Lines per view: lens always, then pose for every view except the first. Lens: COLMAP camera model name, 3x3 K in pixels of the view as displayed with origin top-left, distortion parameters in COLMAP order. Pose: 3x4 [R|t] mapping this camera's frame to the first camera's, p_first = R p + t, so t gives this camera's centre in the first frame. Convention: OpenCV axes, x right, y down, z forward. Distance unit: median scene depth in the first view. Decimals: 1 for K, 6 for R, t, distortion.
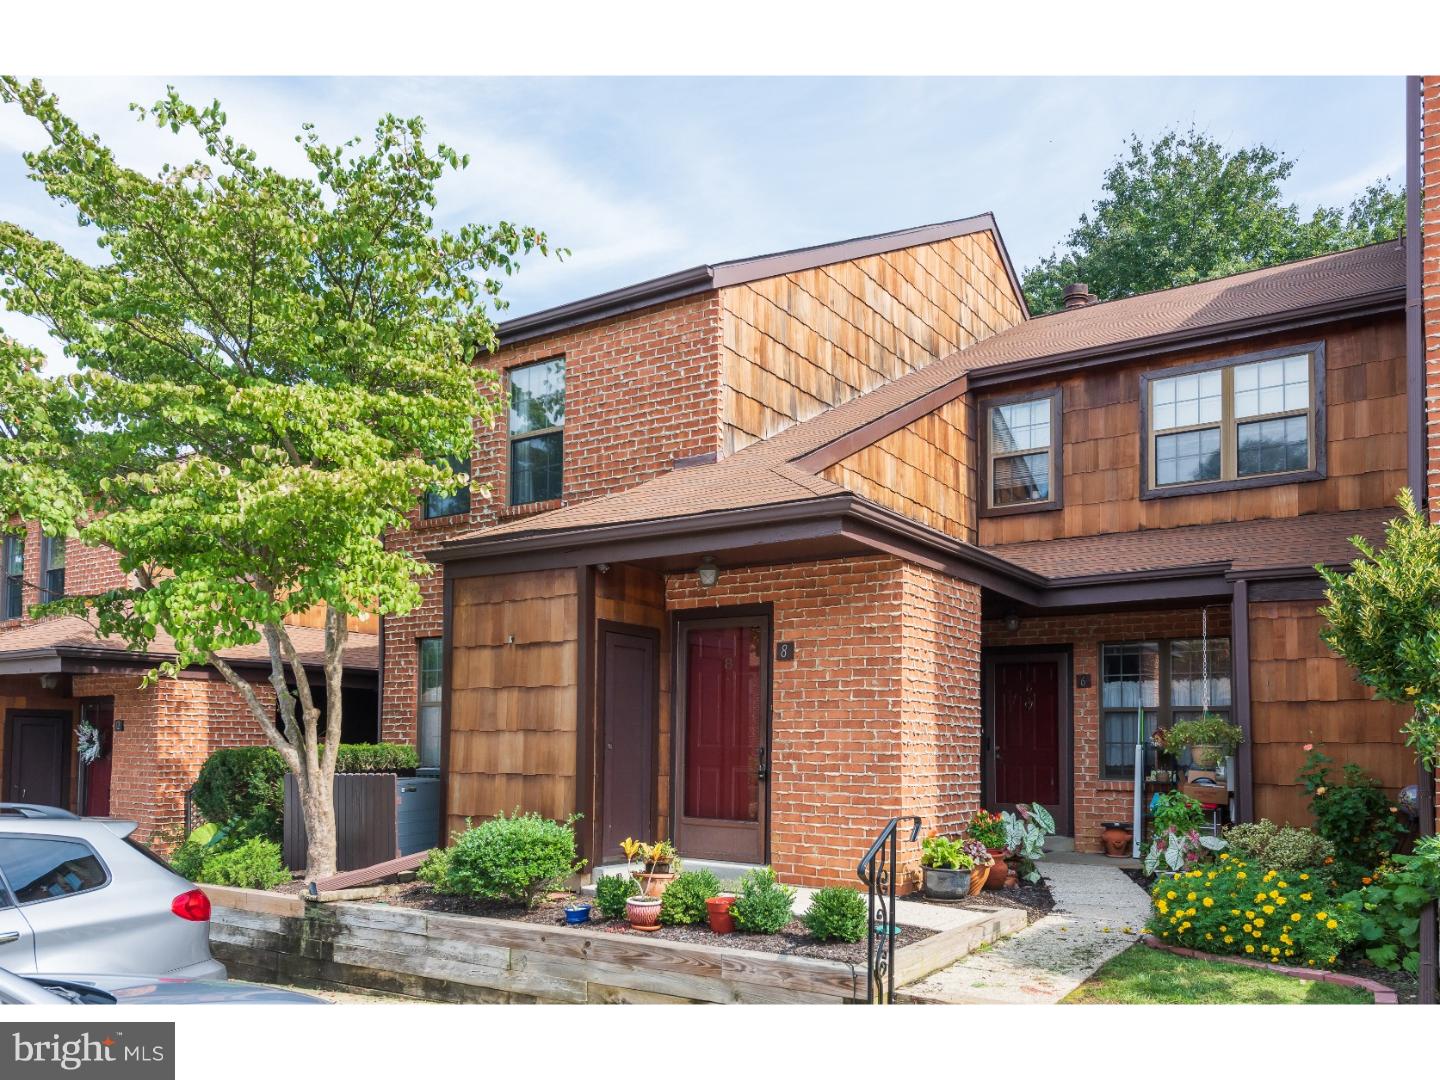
lens RADIAL K [[1184.4, 0, 728.4], [0, 1184.4, 547.9], [0, 0, 1]] dist [0.019236, 0.001461]
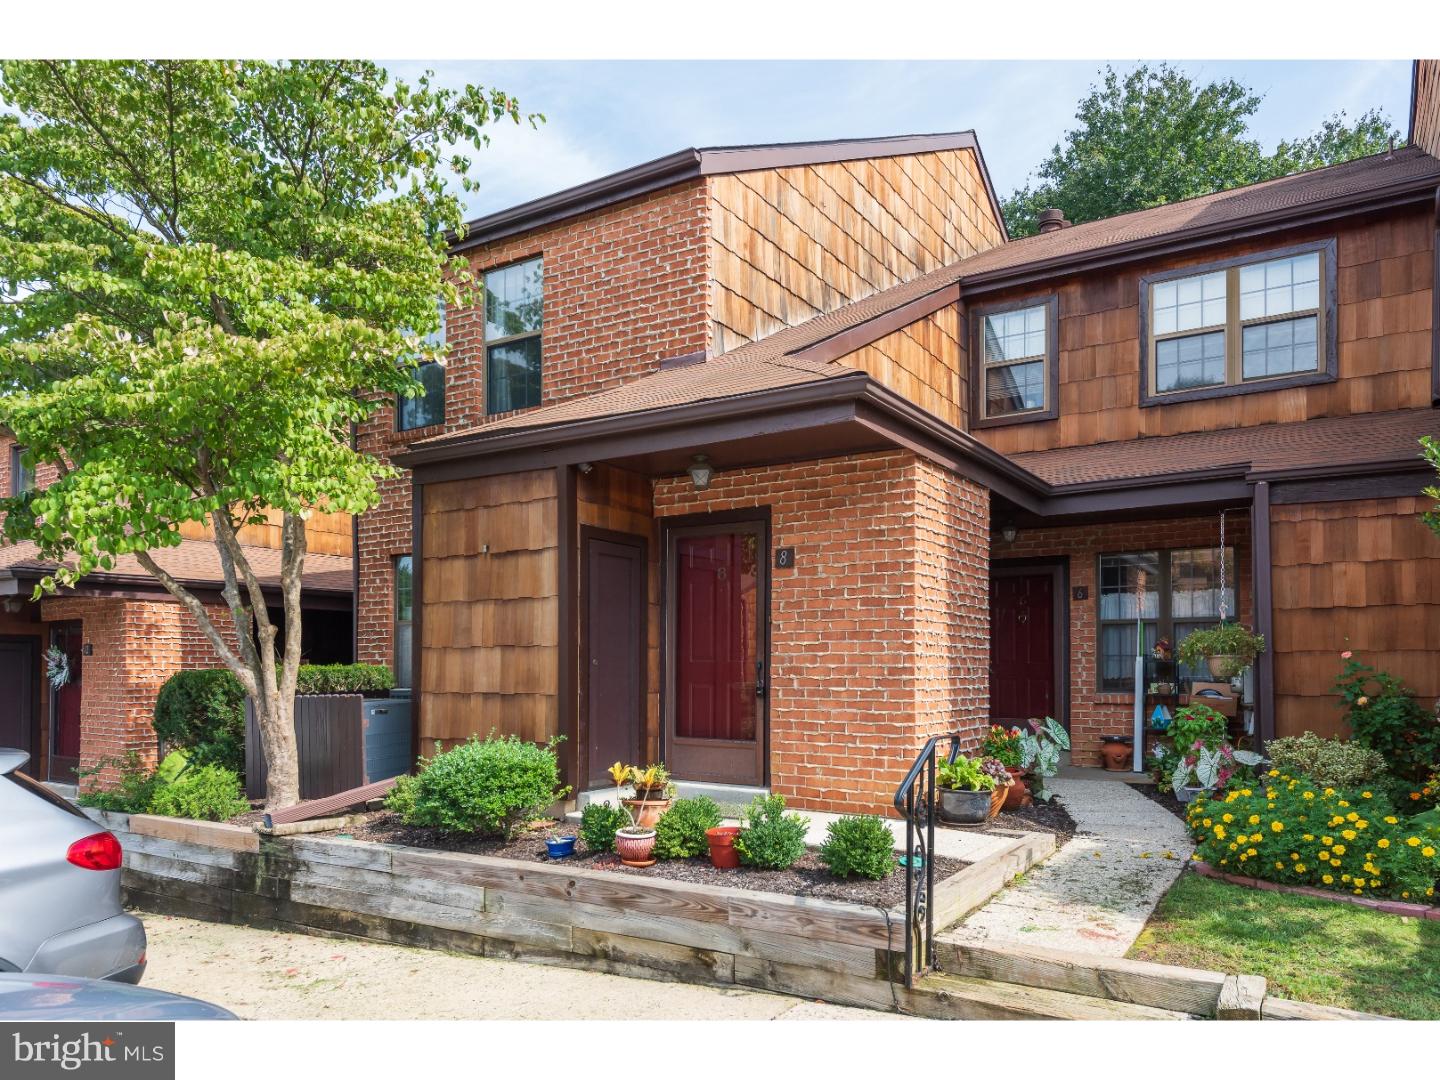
lens RADIAL K [[1003.6, 0, 731.6], [0, 1003.6, 550.2], [0, 0, 1]] dist [0.024745, -0.009079]
pose [[0.999263, -0.005980, 0.037915, -0.022815], [0.004259, 0.998964, 0.045311, 0.044921], [-0.038146, -0.045116, 0.998253, 0.218121]]
